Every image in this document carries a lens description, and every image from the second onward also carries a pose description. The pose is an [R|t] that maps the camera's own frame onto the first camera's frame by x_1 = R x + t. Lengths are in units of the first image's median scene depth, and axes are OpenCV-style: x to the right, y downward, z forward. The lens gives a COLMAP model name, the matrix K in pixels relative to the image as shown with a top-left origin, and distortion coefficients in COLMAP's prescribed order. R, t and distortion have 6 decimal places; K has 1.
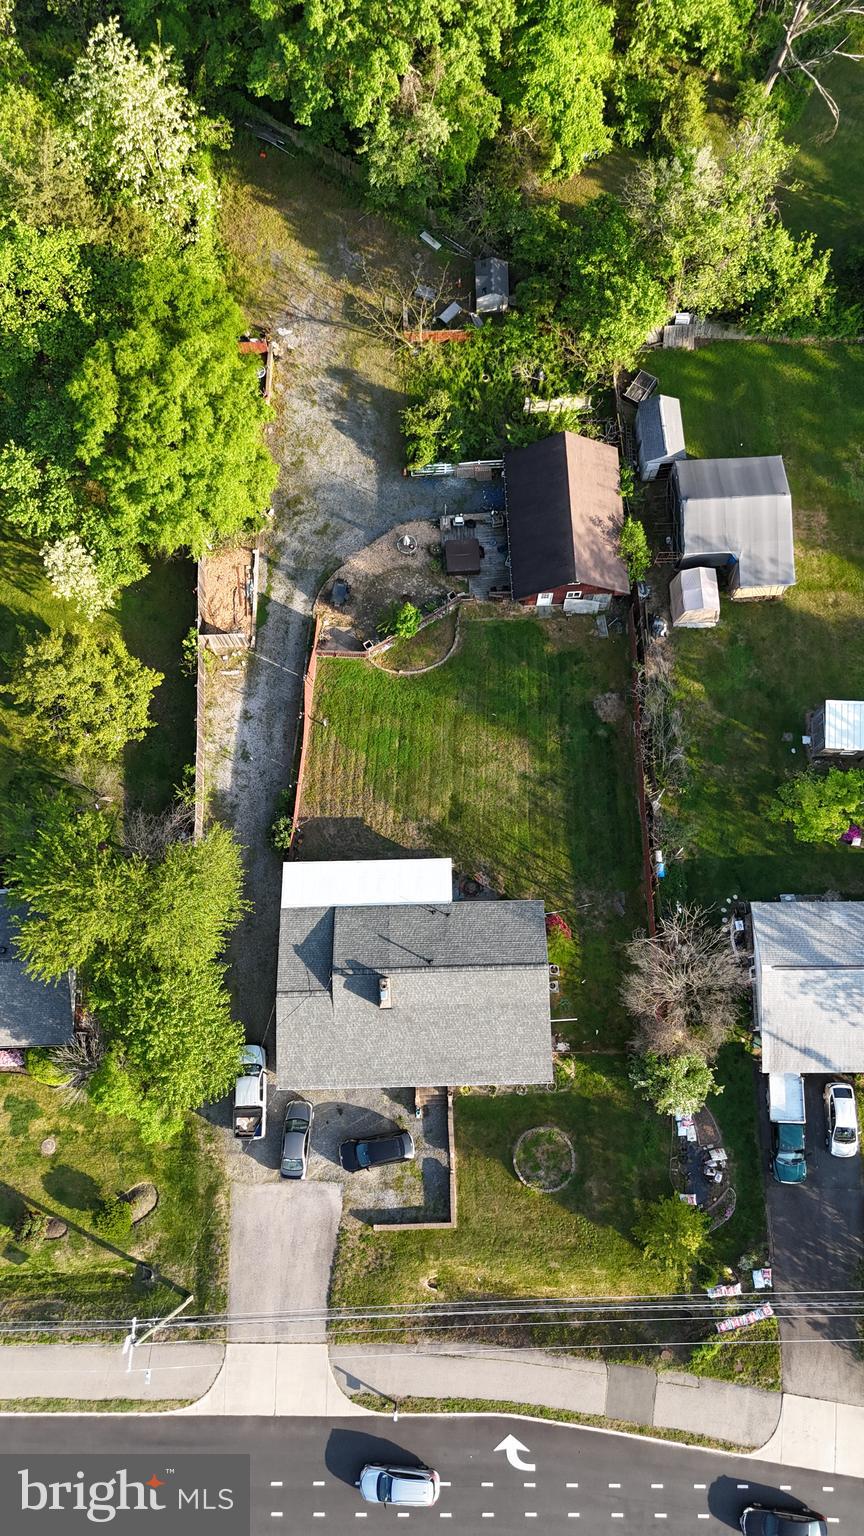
lens RADIAL K [[1126.1, 0, 432.0], [0, 1126.1, 768.0], [0, 0, 1]] dist [0.041881, -0.000171]
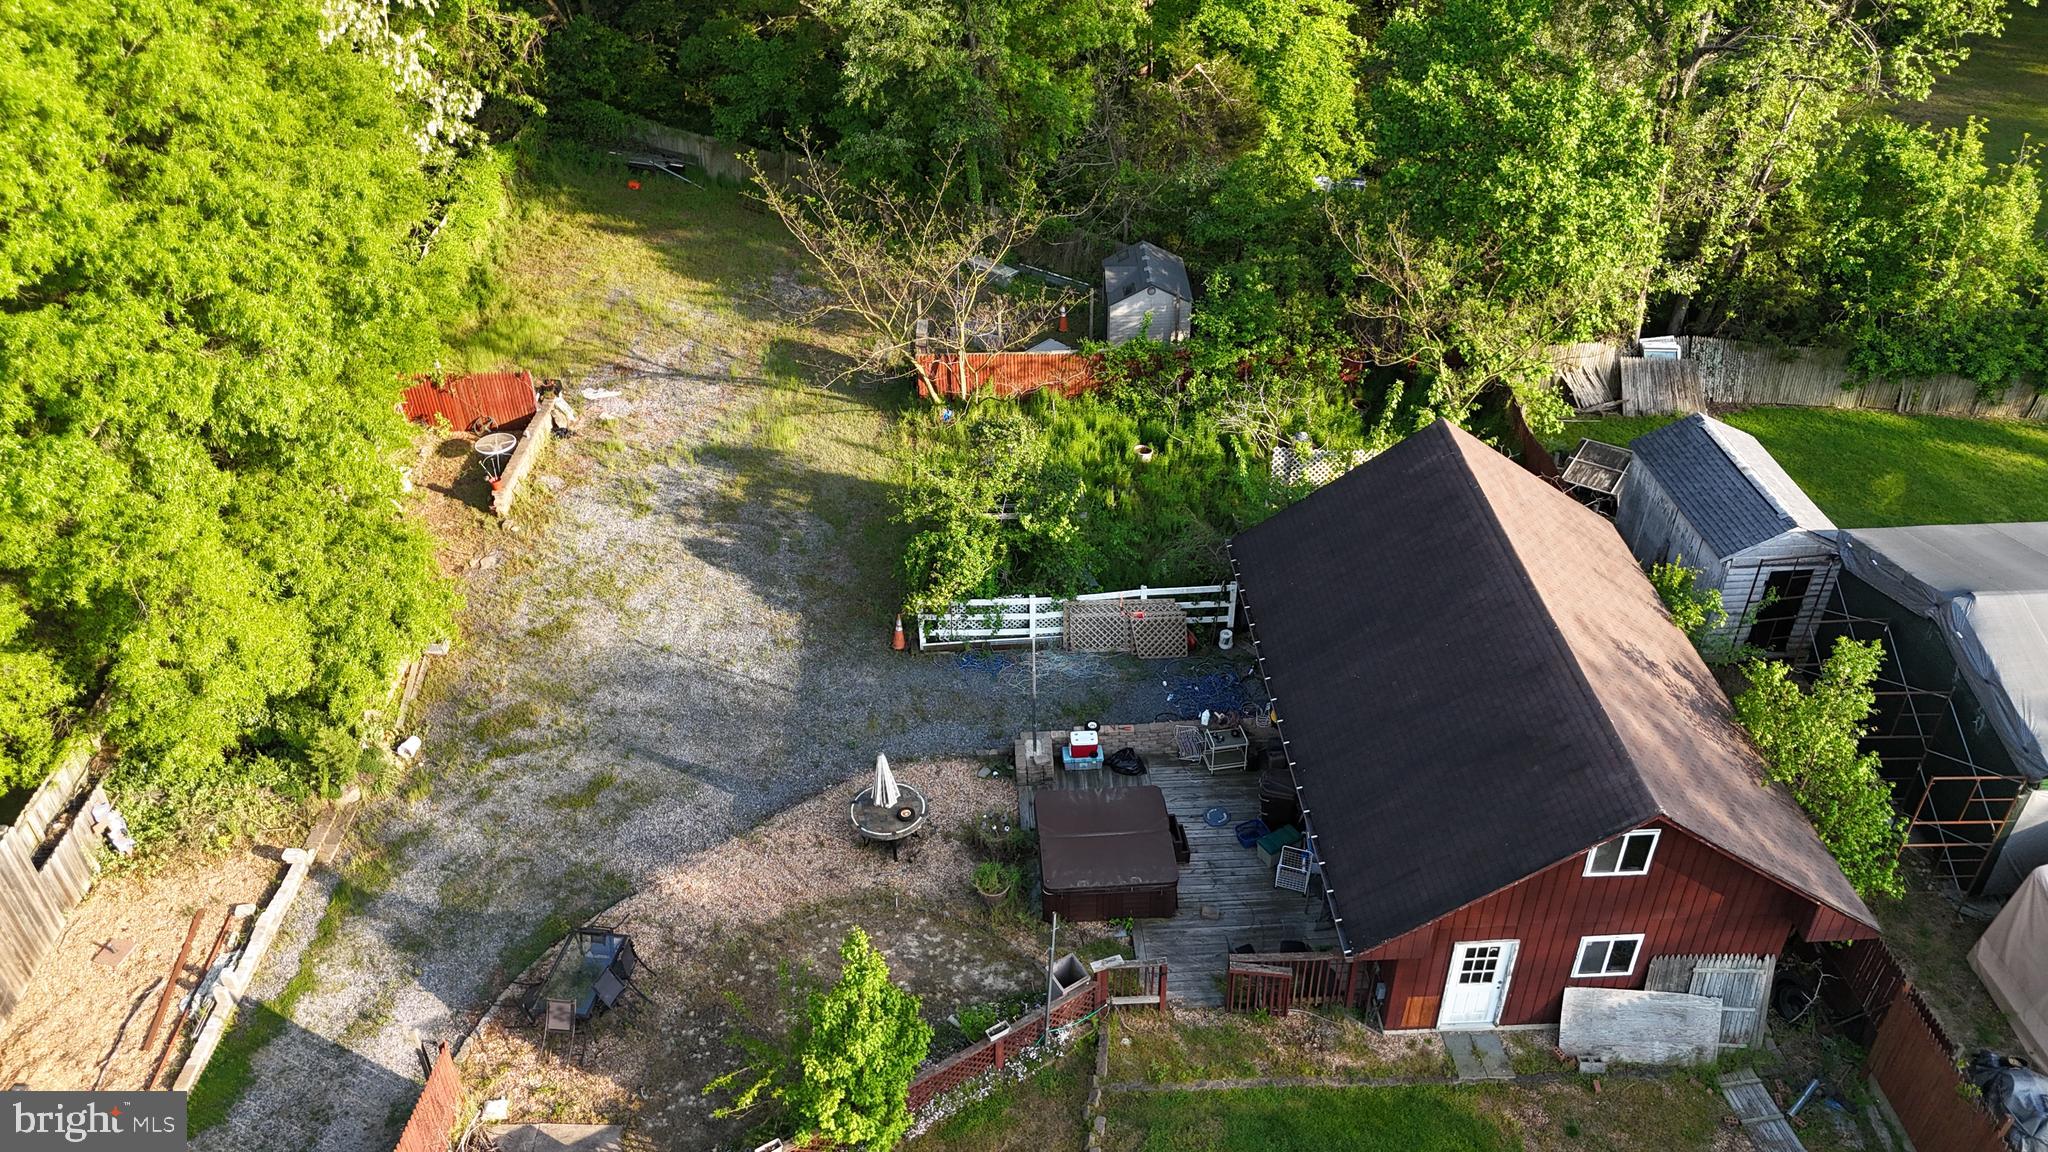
lens RADIAL K [[1501.5, 0, 1024.0], [0, 1501.5, 576.0], [0, 0, 1]] dist [0.041881, -0.000171]
pose [[0.999975, -0.003838, 0.005901, 0.007249], [0.006765, 0.755702, -0.654881, -0.013011], [-0.001946, 0.654905, 0.755709, 0.699167]]
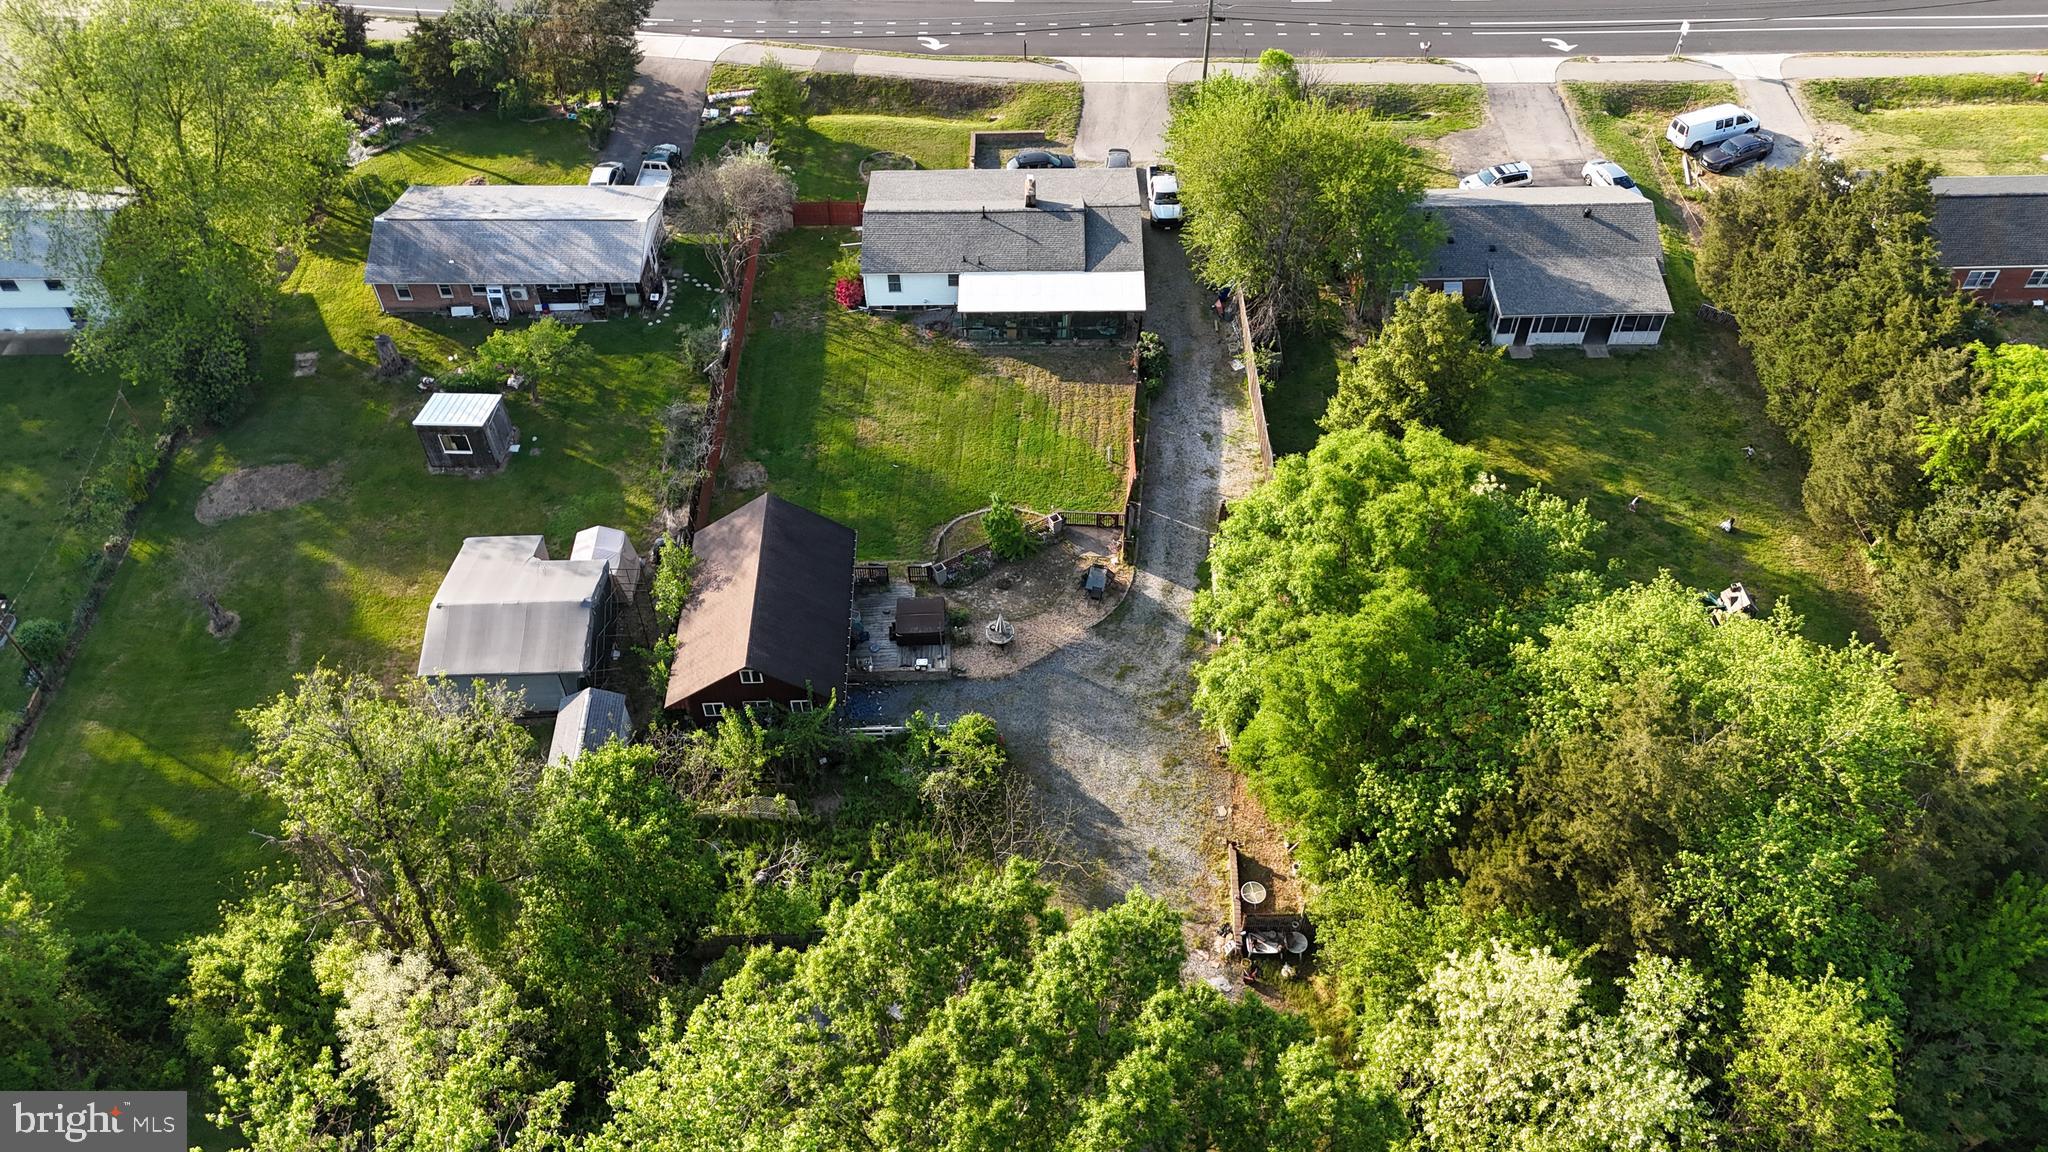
lens RADIAL K [[1501.5, 0, 1024.0], [0, 1501.5, 576.0], [0, 0, 1]] dist [0.041881, -0.000171]
pose [[-0.999378, 0.006833, 0.034605, -0.068036], [0.024999, -0.554894, 0.831546, -0.926691], [0.024884, 0.831893, 0.554378, 0.462945]]
